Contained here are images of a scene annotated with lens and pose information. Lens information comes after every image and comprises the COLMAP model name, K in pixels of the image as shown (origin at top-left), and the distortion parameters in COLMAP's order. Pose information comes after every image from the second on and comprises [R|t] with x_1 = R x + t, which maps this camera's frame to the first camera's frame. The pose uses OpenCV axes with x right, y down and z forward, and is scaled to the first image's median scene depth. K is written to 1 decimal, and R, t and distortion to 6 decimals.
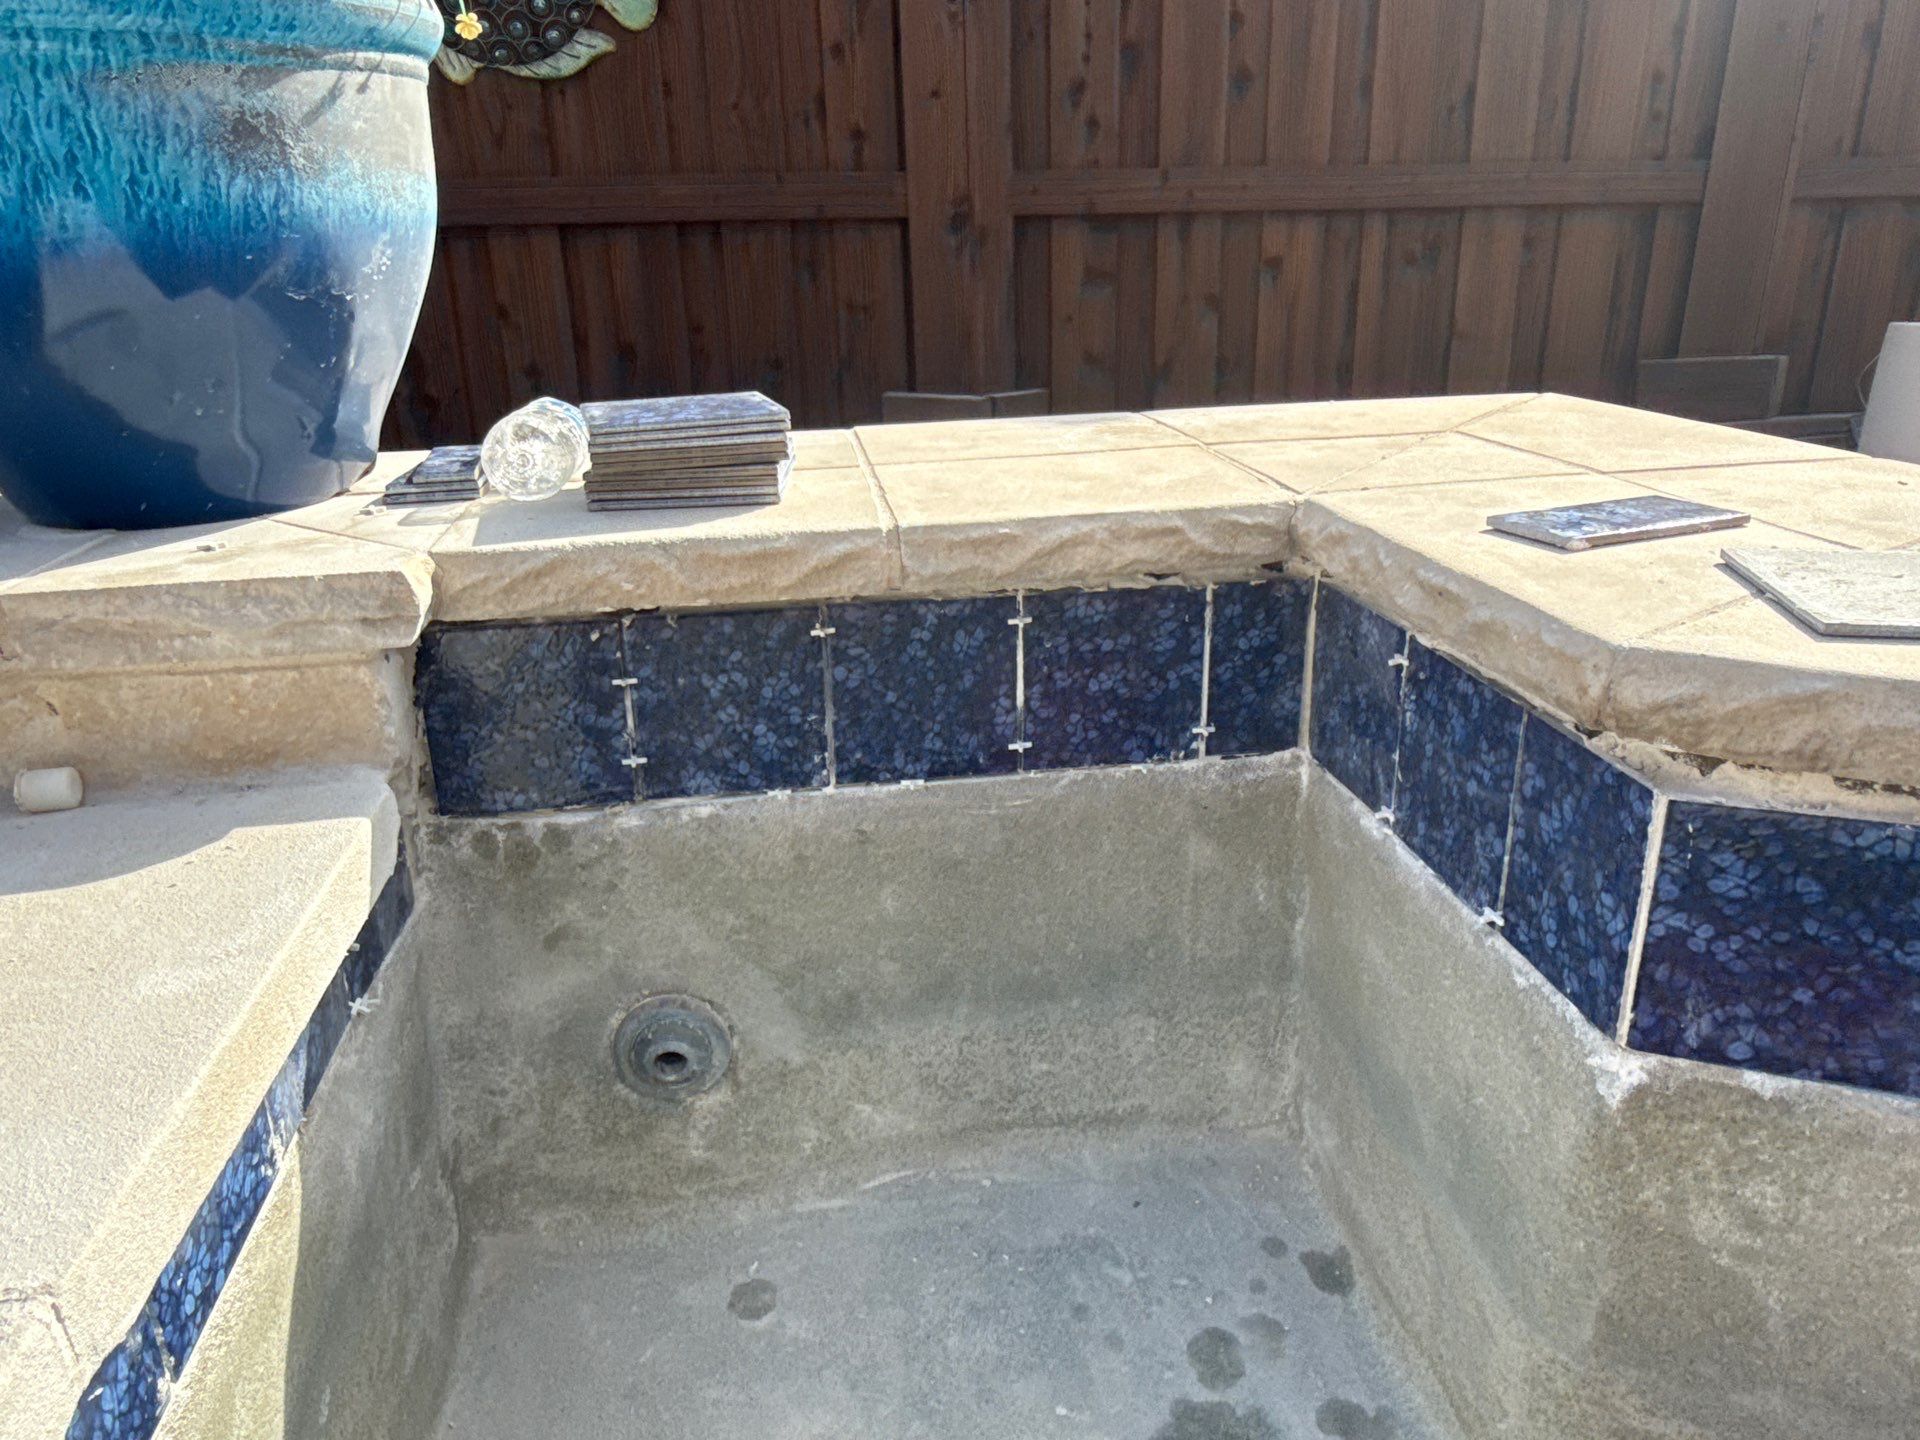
lens RADIAL K [[1298.7, 0, 960.0], [0, 1298.7, 720.0], [0, 0, 1]] dist [-0.002866, 0.003767]
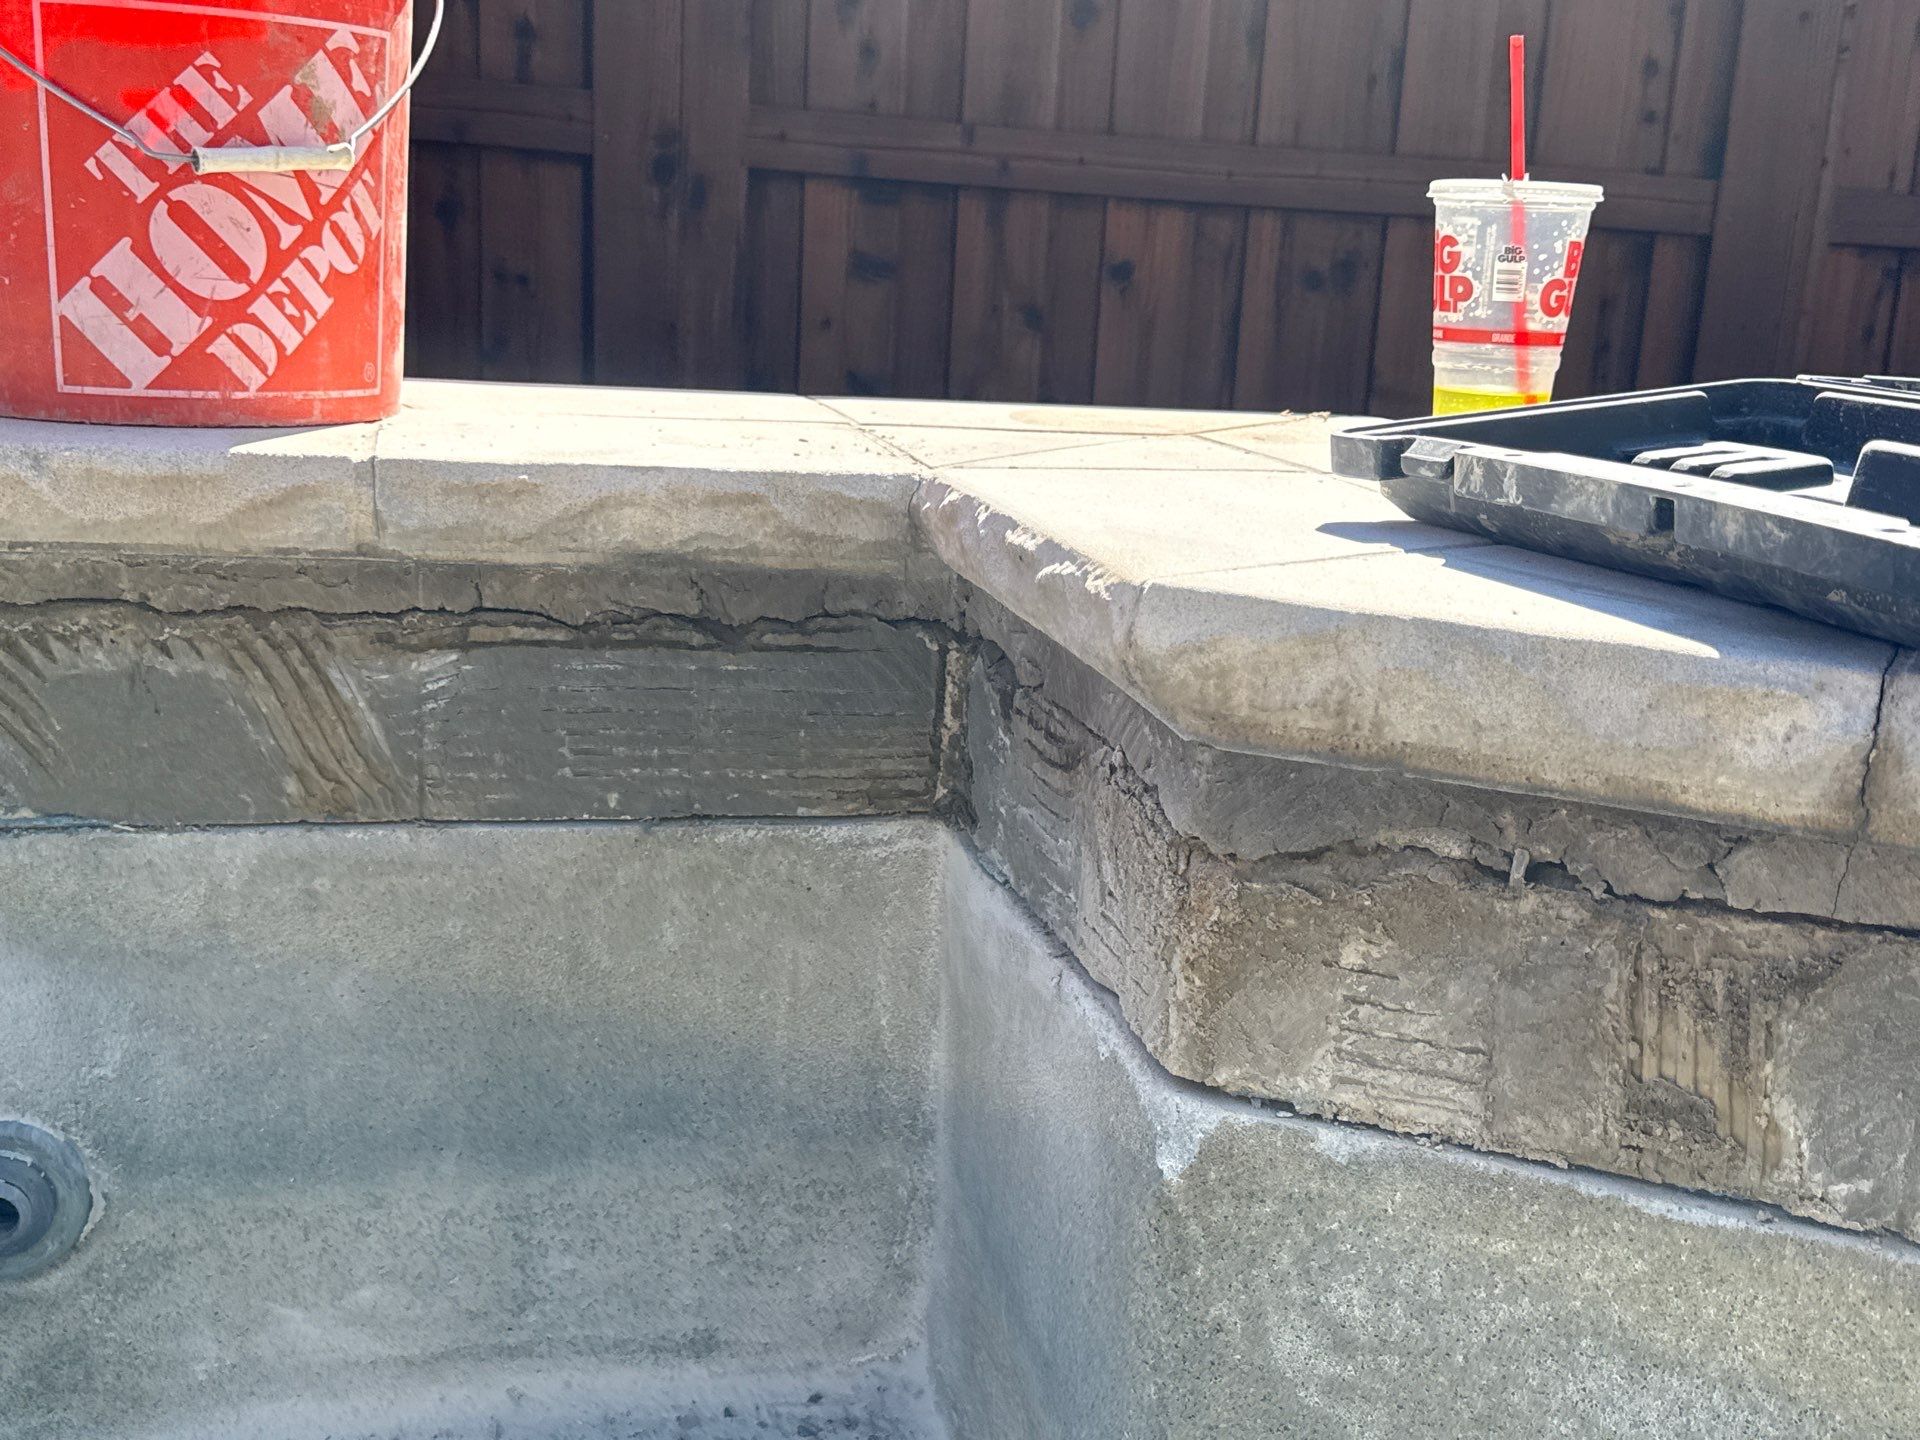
lens RADIAL K [[2078.3, 0, 1005.7], [0, 2078.3, 723.4], [0, 0, 1]] dist [0.159254, -0.407035]
pose [[0.992299, 0.058985, 0.108921, 0.162269], [-0.043062, 0.988764, -0.143151, 0.135987], [-0.116141, 0.137358, 0.983689, -0.183164]]
